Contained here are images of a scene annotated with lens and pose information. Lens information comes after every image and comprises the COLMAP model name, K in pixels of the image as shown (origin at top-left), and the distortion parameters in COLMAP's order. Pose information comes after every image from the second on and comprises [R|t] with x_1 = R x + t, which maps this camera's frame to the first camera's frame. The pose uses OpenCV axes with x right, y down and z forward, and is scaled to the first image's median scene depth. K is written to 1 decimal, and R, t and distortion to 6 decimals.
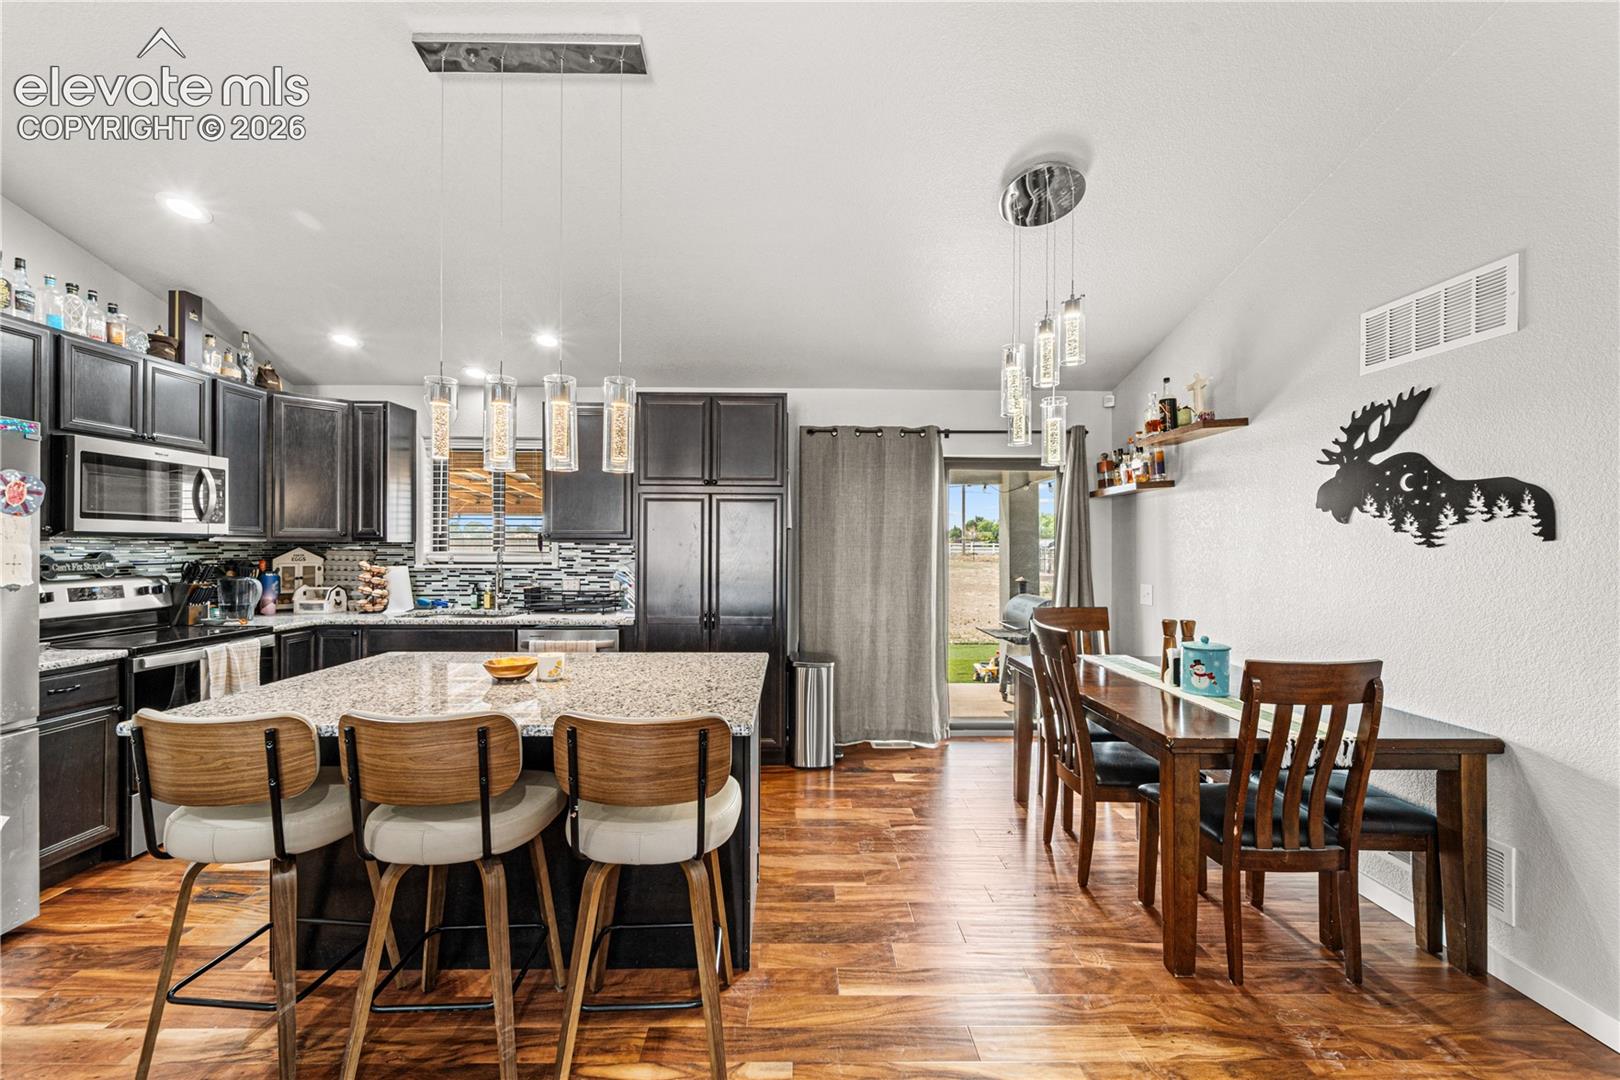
lens RADIAL K [[650.4, 0, 798.8], [0, 650.4, 543.3], [0, 0, 1]] dist [0.003564, -0.001722]
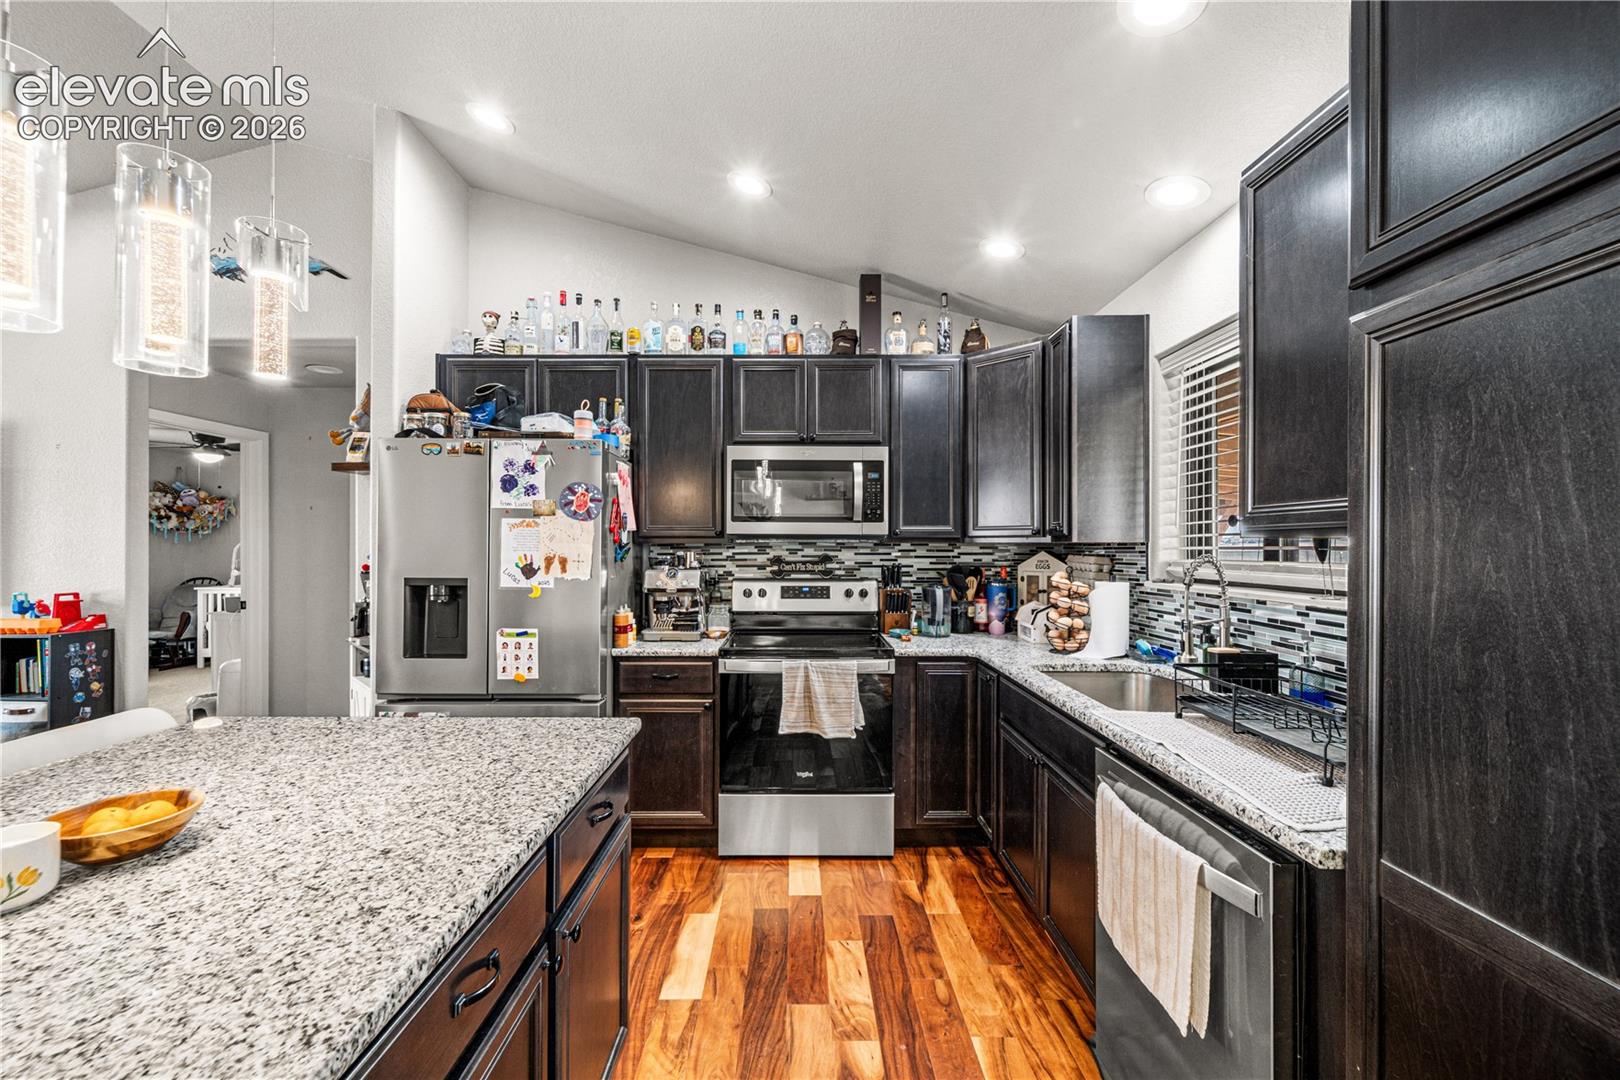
lens RADIAL K [[650.4, 0, 803.4], [0, 650.4, 545.8], [0, 0, 1]] dist [0.003564, -0.001722]
pose [[-0.003834, -0.006450, -0.999972, -0.012943], [-0.000468, 0.999979, -0.006448, 0.007077], [0.999993, 0.000443, -0.003837, 0.928390]]
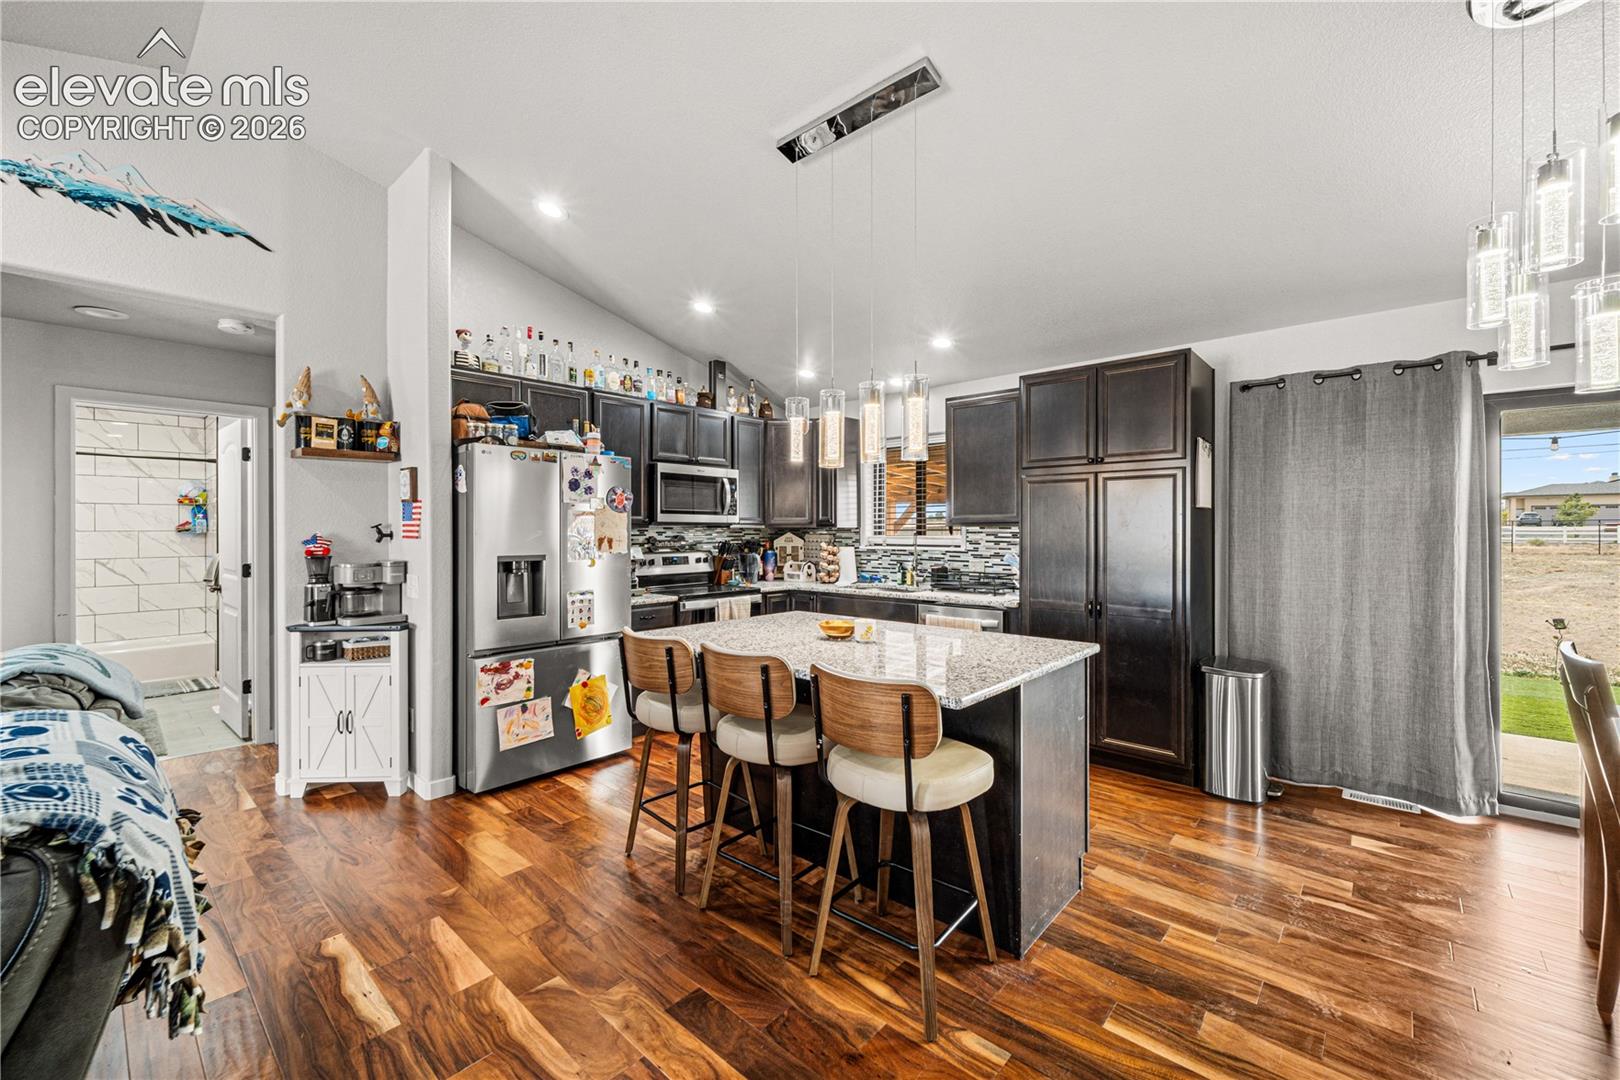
lens RADIAL K [[650.4, 0, 803.2], [0, 650.4, 530.5], [0, 0, 1]] dist [0.003564, -0.001722]
pose [[0.736287, -0.004960, -0.676651, 0.211905], [0.005866, 0.999982, -0.000947, 0.005617], [0.676644, -0.003273, 0.736303, 0.037676]]
